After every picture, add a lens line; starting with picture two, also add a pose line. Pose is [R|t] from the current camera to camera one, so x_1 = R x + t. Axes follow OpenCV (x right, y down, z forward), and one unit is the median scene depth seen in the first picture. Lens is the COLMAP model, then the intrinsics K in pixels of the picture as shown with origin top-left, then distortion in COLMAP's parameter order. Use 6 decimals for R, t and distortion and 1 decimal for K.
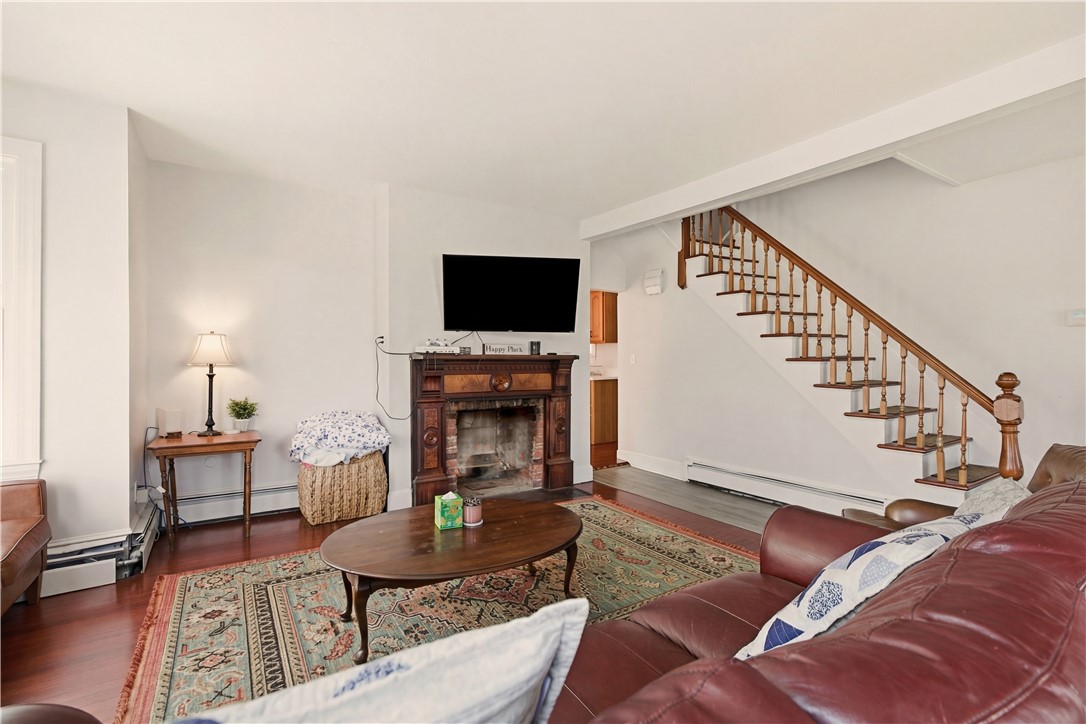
lens RADIAL K [[500.1, 0, 560.7], [0, 500.1, 359.7], [0, 0, 1]] dist [-0.007187, 0.000555]
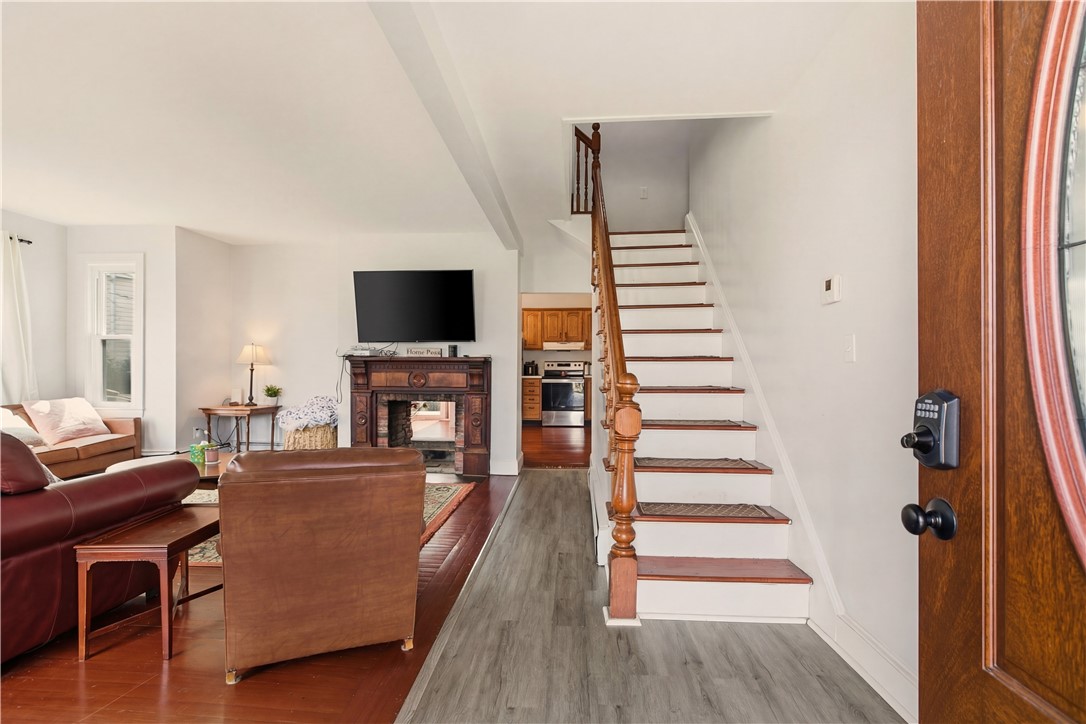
lens RADIAL K [[500.1, 0, 546.0], [0, 500.1, 365.0], [0, 0, 1]] dist [-0.007187, 0.000555]
pose [[0.792711, 0.002134, -0.609594, 1.029255], [-0.006080, 0.999972, -0.004407, 0.016188], [0.609567, 0.007200, 0.792702, 0.263456]]
